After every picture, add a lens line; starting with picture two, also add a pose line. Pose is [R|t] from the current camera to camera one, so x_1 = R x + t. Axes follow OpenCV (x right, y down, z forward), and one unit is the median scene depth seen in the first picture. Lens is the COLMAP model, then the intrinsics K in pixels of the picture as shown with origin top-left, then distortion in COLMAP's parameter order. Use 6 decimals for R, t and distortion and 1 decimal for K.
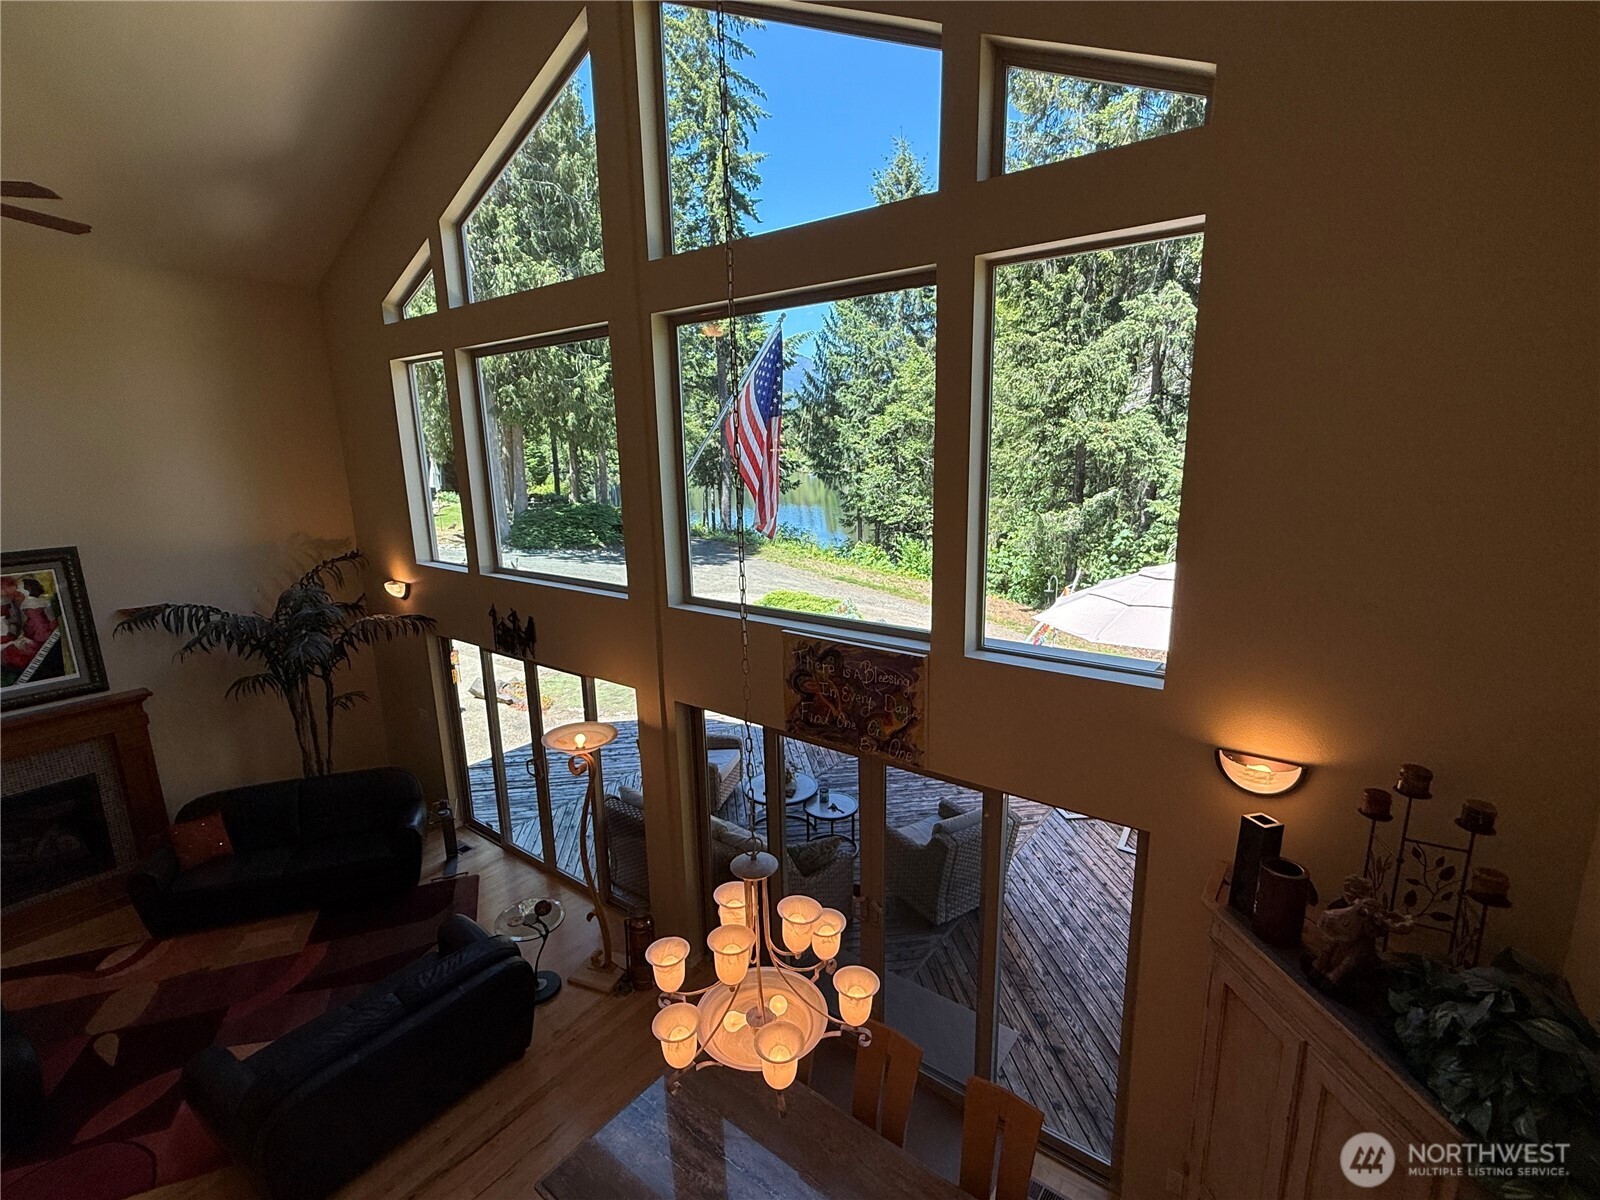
lens RADIAL K [[734.4, 0, 803.8], [0, 734.4, 602.5], [0, 0, 1]] dist [0.001036, 0.000128]
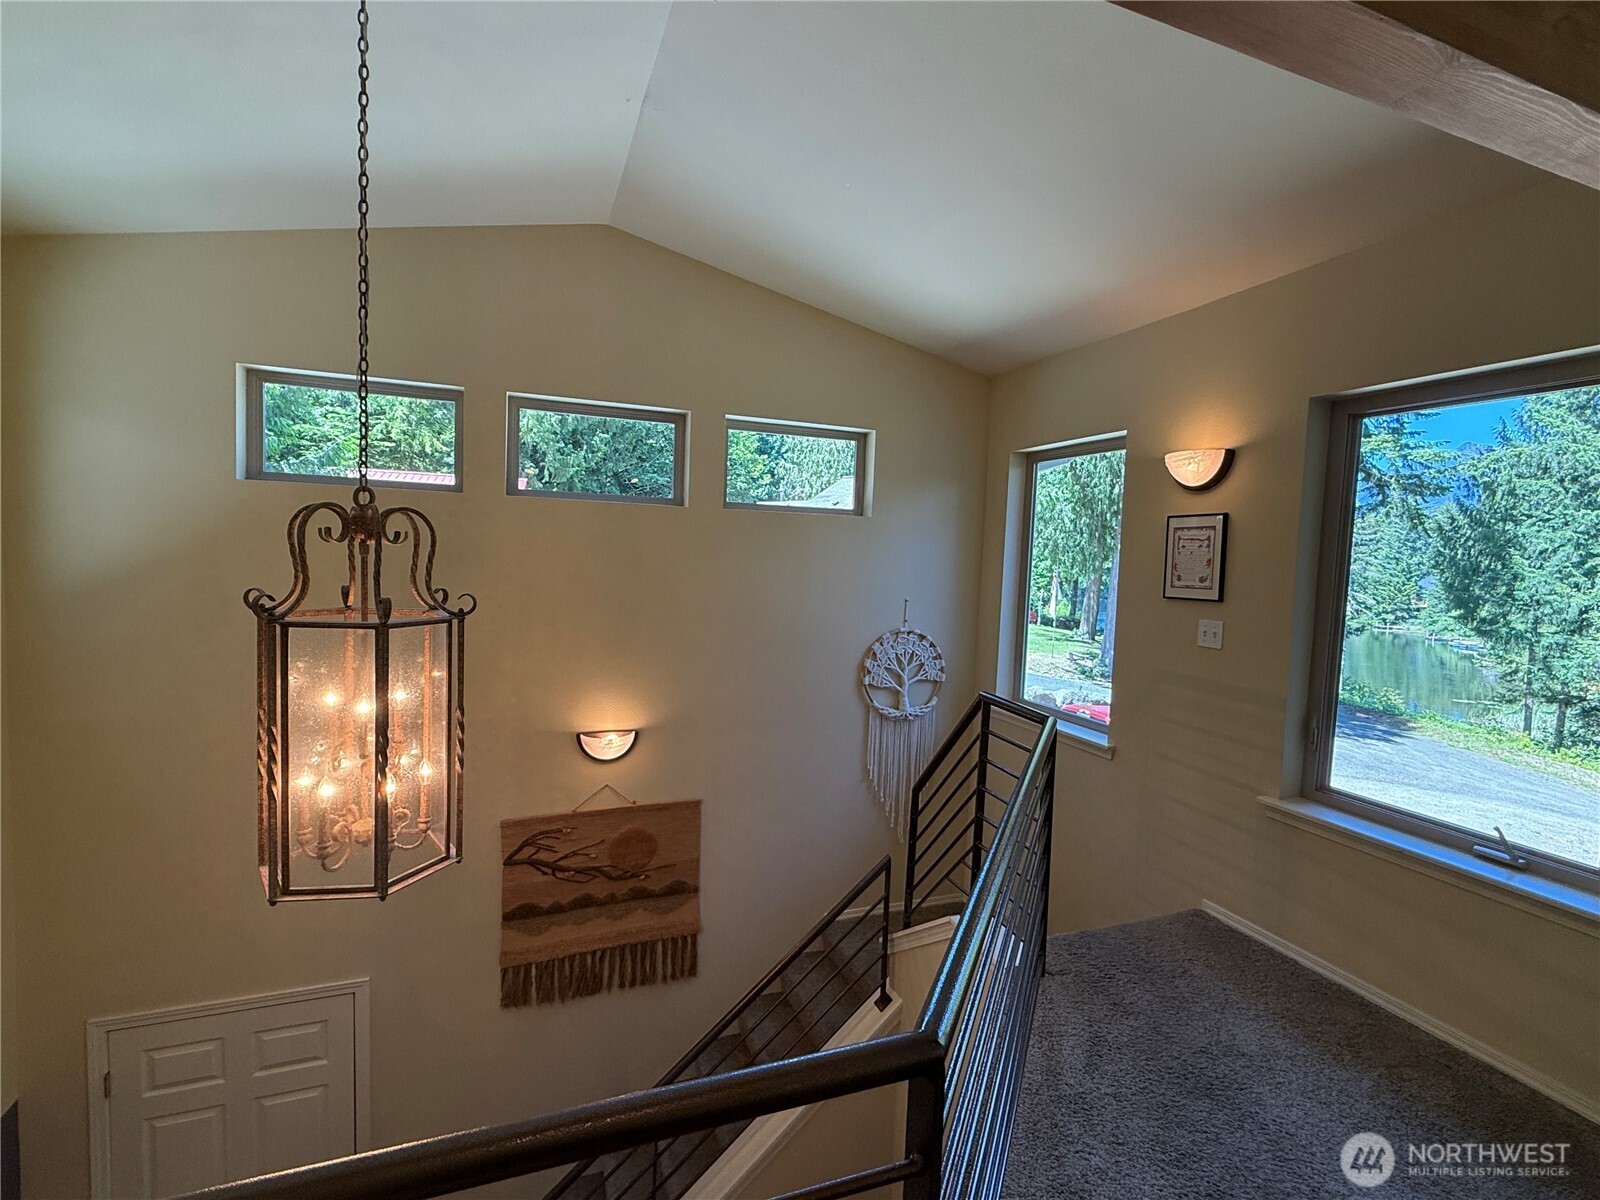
lens RADIAL K [[734.4, 0, 798.0], [0, 734.4, 595.3], [0, 0, 1]] dist [0.001036, 0.000128]
pose [[0.845039, 0.085724, -0.527788, -0.571728], [-0.169128, 0.979239, -0.111740, -0.027492], [0.507252, 0.183689, 0.841994, 0.027324]]
